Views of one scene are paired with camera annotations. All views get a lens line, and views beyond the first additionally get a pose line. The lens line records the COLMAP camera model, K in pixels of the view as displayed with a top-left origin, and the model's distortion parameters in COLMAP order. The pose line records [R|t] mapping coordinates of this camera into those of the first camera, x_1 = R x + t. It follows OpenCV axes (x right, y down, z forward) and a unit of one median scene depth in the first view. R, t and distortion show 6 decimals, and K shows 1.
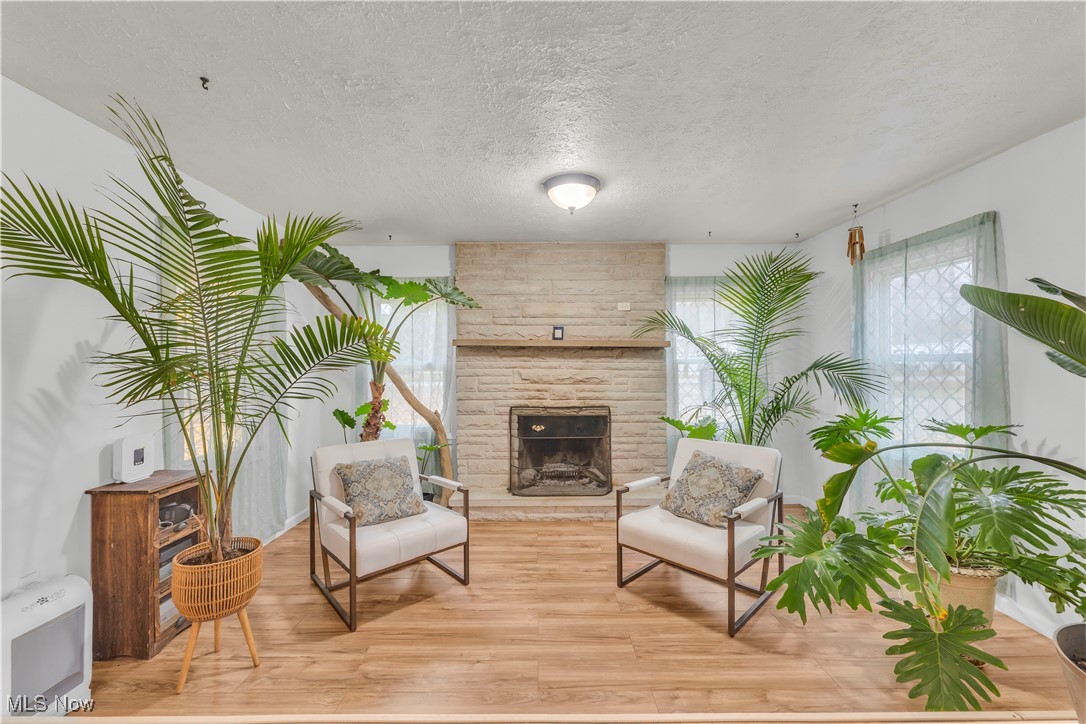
lens RADIAL K [[431.6, 0, 543.3], [0, 431.6, 361.8], [0, 0, 1]] dist [-0.001263, -0.000507]
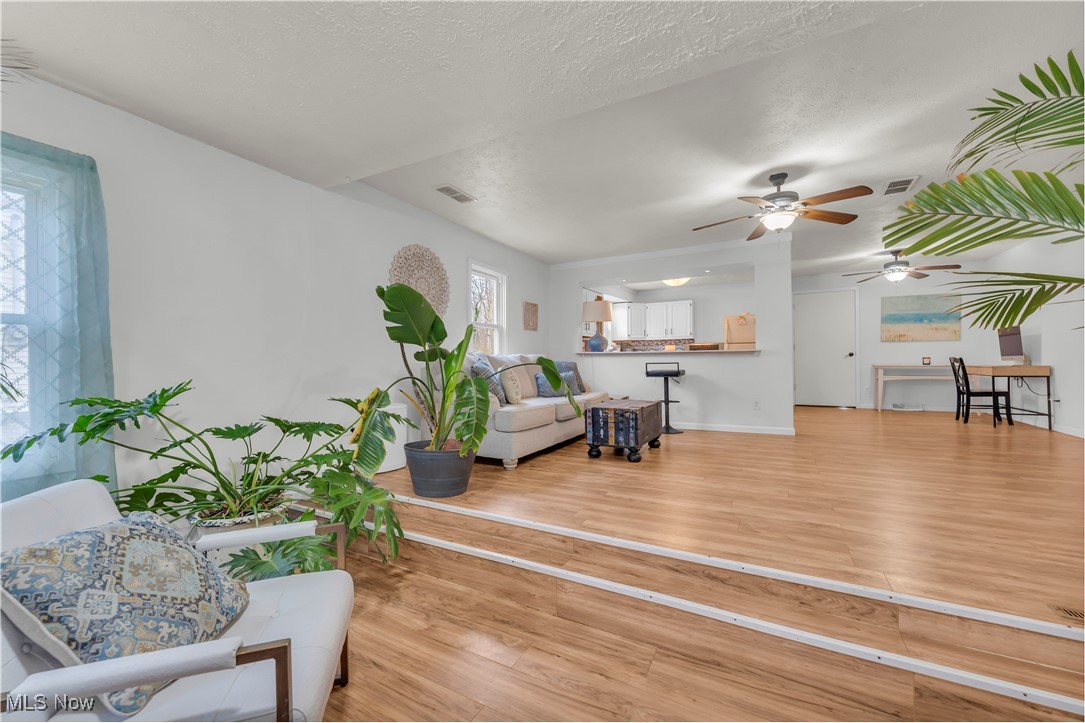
lens RADIAL K [[431.3, 0, 538.1], [0, 431.3, 360.3], [0, 0, 1]] dist [-0.001263, -0.000507]
pose [[-0.872521, 0.012815, 0.488409, -0.135525], [0.011894, 0.999917, -0.004988, 0.057667], [-0.488432, 0.001457, -0.872601, 0.918728]]
